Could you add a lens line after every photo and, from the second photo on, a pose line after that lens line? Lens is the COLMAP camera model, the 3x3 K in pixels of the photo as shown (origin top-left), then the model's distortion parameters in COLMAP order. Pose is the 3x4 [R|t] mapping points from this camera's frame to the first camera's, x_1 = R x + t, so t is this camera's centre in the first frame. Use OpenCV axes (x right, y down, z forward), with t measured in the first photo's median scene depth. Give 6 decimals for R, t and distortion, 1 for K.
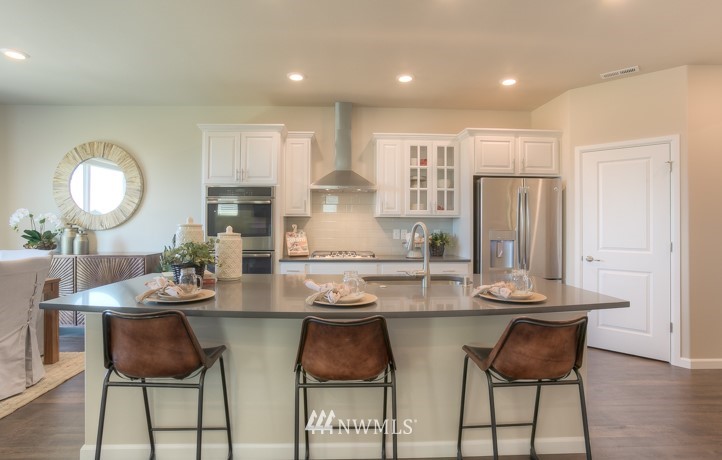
lens RADIAL K [[359.8, 0, 359.7], [0, 359.8, 224.6], [0, 0, 1]] dist [-0.062606, 0.036875]
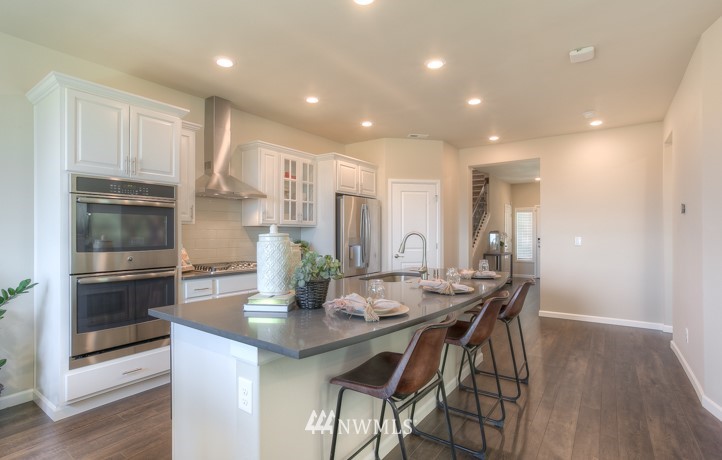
lens RADIAL K [[359.8, 0, 359.7], [0, 359.8, 224.6], [0, 0, 1]] dist [-0.062606, 0.036875]
pose [[0.617649, 0.016220, 0.786287, -0.559766], [0.005843, 0.999665, -0.025211, 0.001810], [-0.786433, 0.020166, 0.617347, 0.183431]]
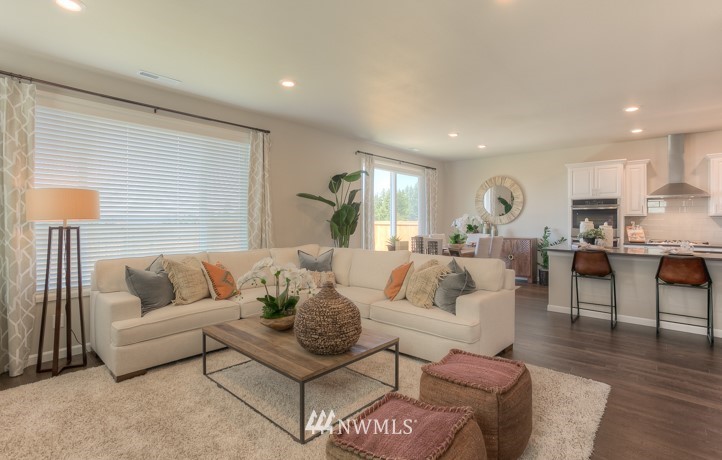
lens RADIAL K [[346.9, 0, 362.1], [0, 346.9, 218.4], [0, 0, 1]] dist [-0.047757, 0.032118]
pose [[0.710993, -0.007672, -0.703157, 0.017847], [0.002756, 0.999963, -0.008124, -0.004544], [0.703193, 0.003838, 0.710988, -0.847178]]
